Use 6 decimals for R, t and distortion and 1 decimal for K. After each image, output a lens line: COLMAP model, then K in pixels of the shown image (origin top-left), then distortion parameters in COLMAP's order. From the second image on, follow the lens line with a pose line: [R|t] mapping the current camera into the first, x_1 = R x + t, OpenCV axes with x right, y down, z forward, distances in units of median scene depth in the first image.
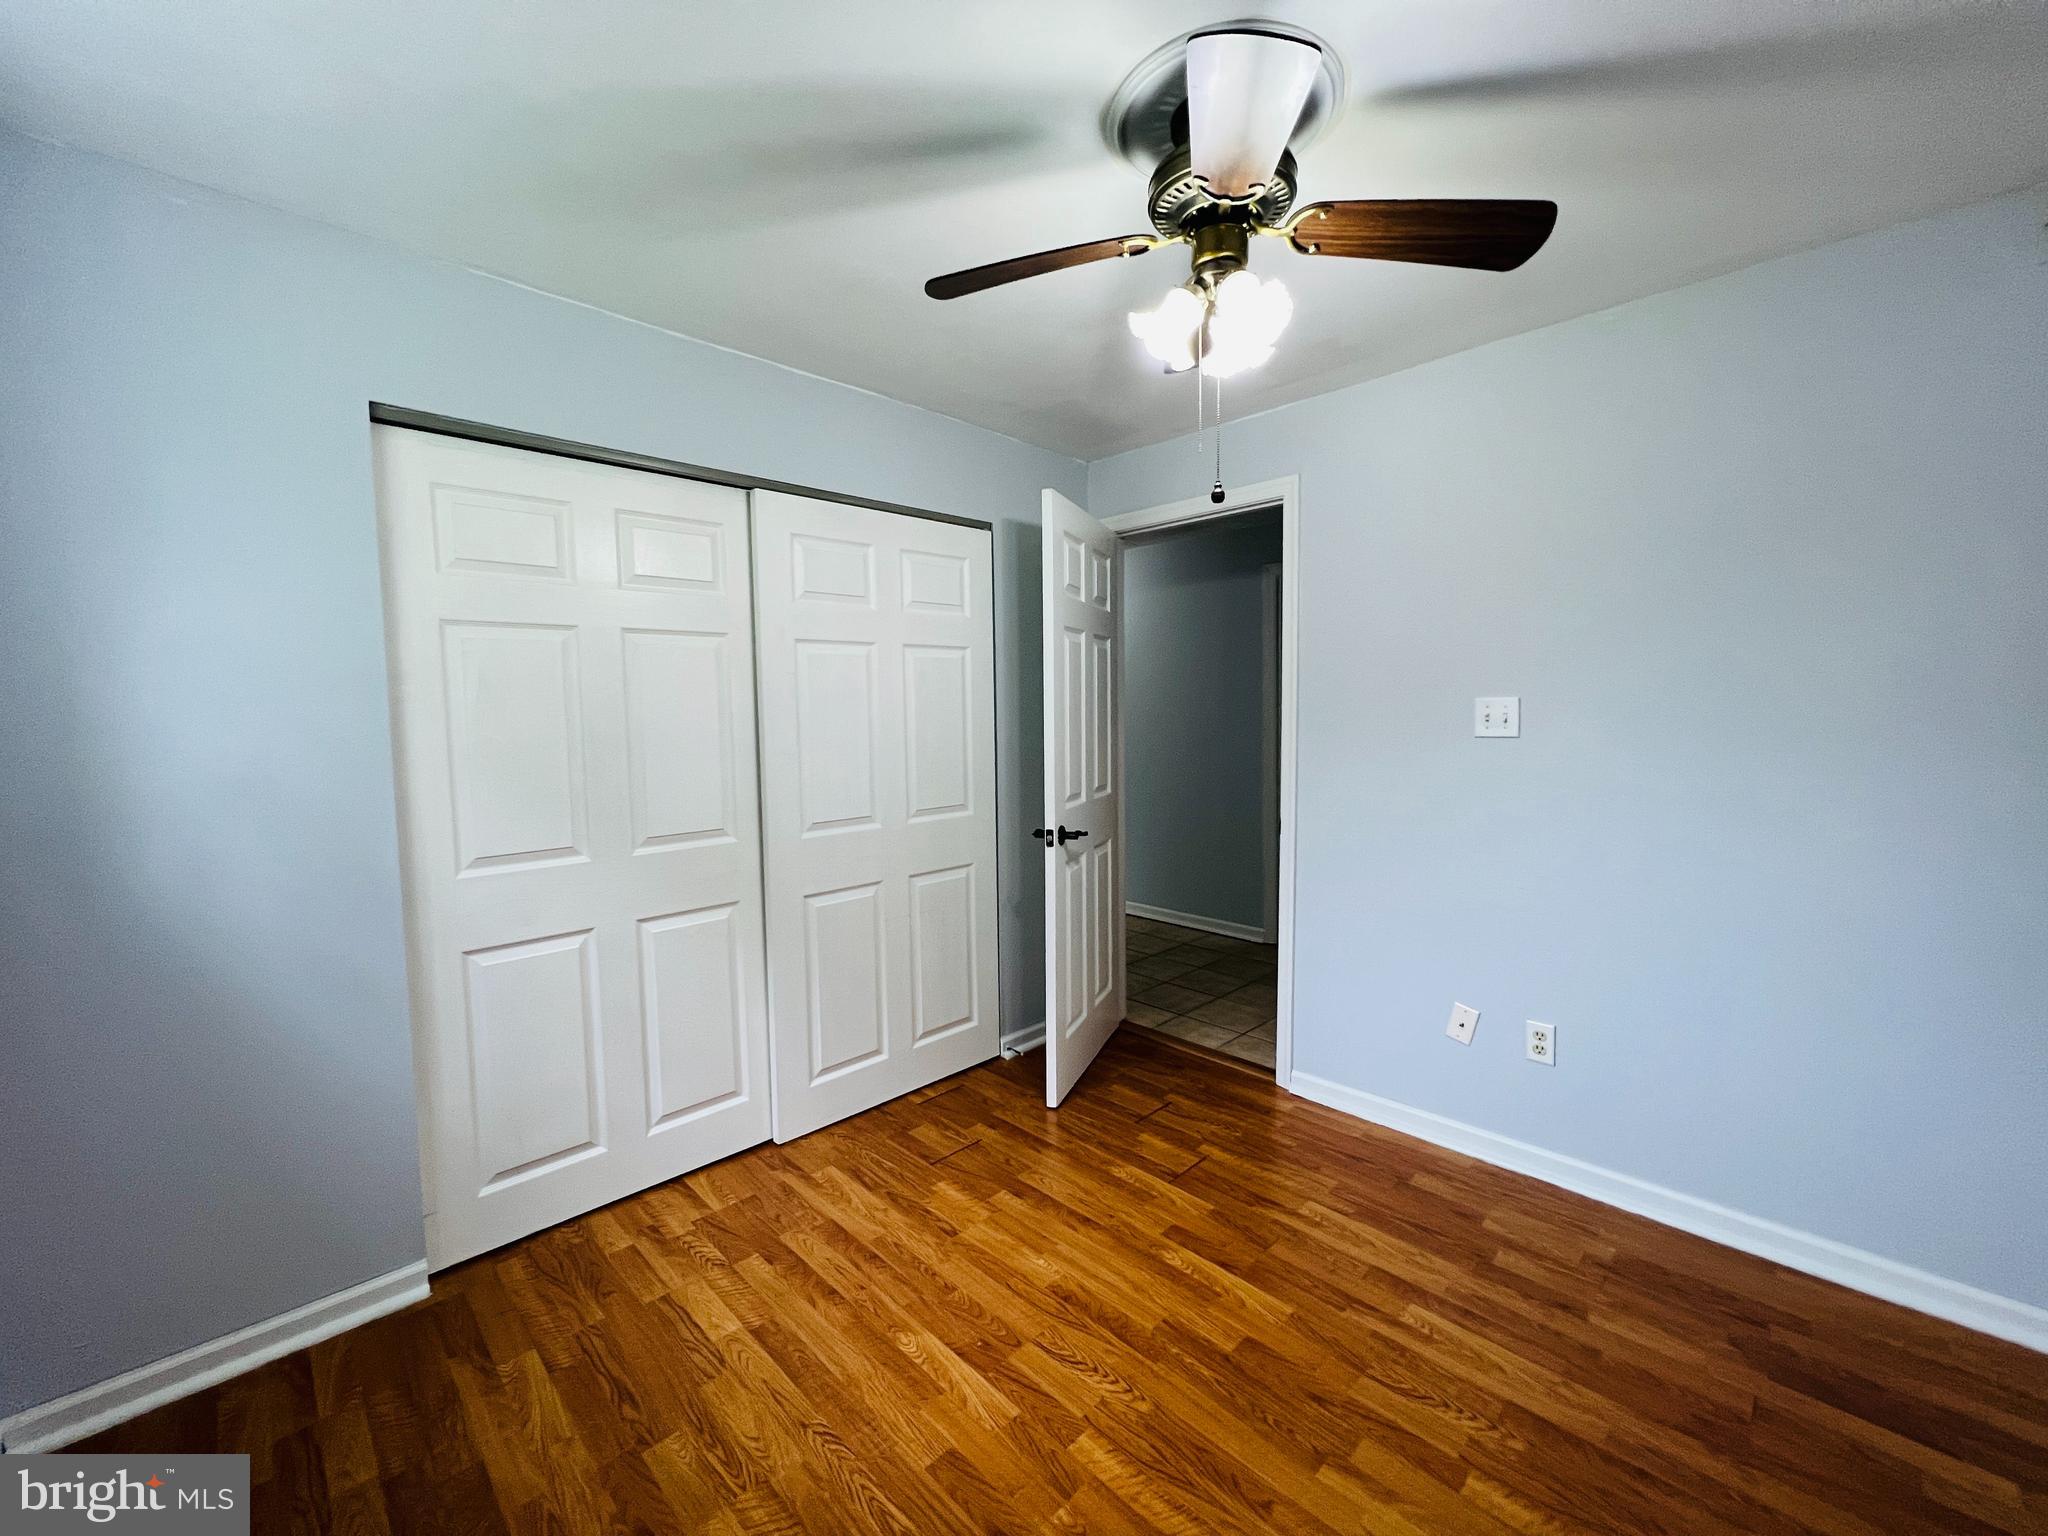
lens RADIAL K [[819.0, 0, 1017.8], [0, 819.0, 762.5], [0, 0, 1]] dist [-0.002562, 0.000169]
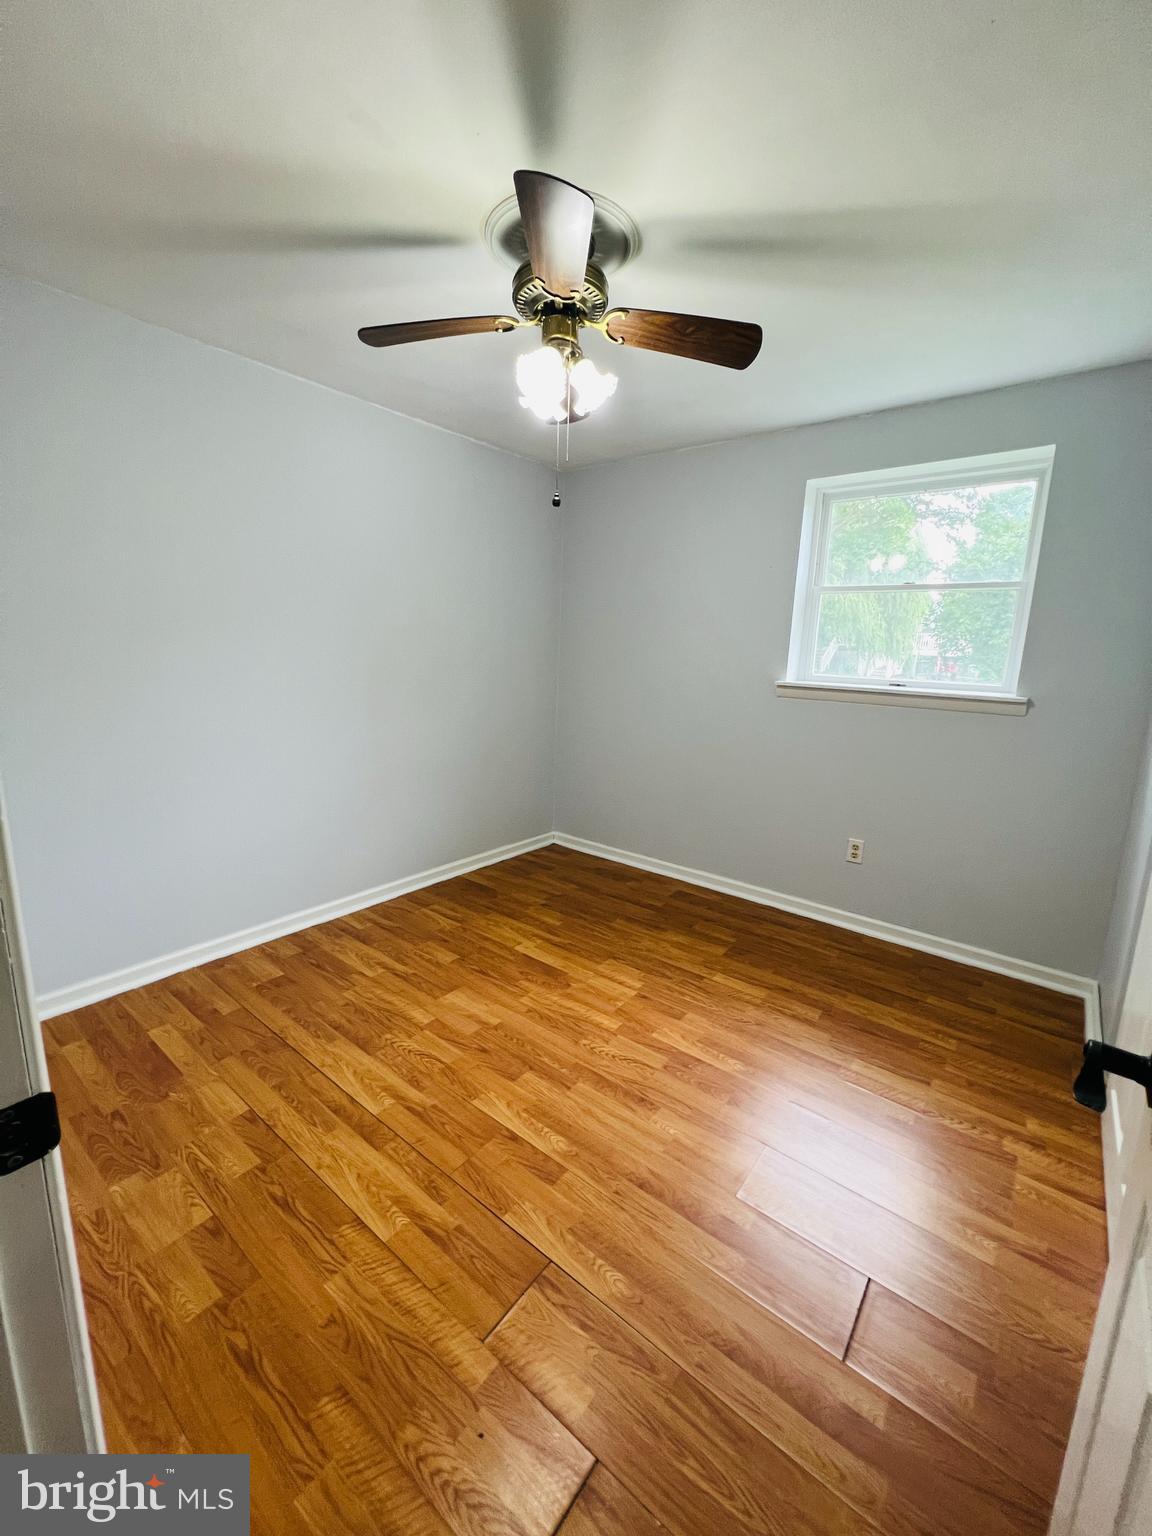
lens RADIAL K [[614.2, 0, 576.0], [0, 614.2, 768.0], [0, 0, 1]] dist [-0.002562, 0.000169]
pose [[-0.990548, 0.007267, -0.136970, 0.320374], [-0.028758, 0.965397, 0.259196, -0.120199], [0.134114, 0.260685, -0.956063, 1.939033]]
